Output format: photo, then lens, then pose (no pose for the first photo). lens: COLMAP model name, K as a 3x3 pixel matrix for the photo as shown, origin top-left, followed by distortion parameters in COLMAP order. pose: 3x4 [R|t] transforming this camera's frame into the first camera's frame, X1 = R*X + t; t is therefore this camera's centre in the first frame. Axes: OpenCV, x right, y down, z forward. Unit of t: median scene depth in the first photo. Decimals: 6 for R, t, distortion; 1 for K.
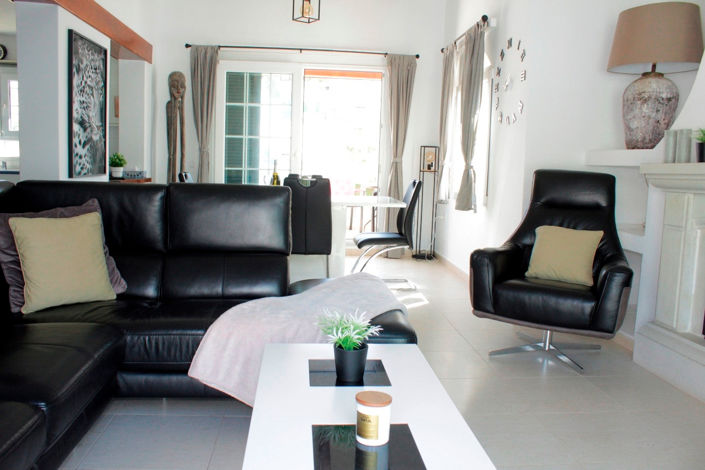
lens RADIAL K [[595.4, 0, 351.4], [0, 595.4, 234.5], [0, 0, 1]] dist [-0.071281, 0.036871]
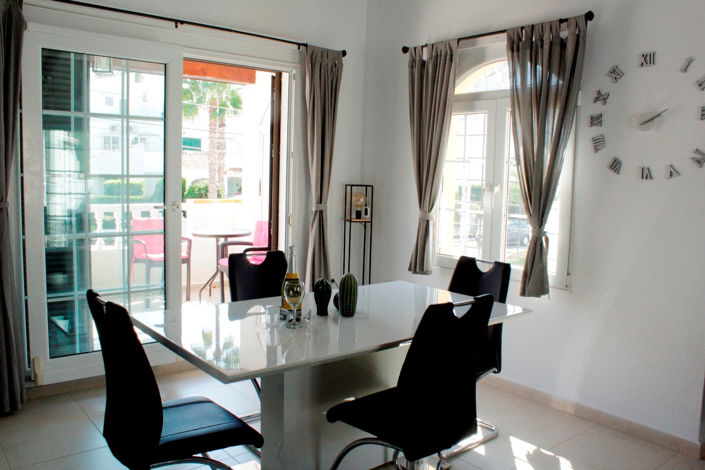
lens RADIAL K [[595.4, 0, 353.4], [0, 595.4, 236.2], [0, 0, 1]] dist [-0.071281, 0.036871]
pose [[0.819544, -0.072287, 0.568439, -0.279404], [0.066486, 0.997307, 0.030969, -0.112911], [-0.569147, 0.012413, 0.822142, 0.440276]]
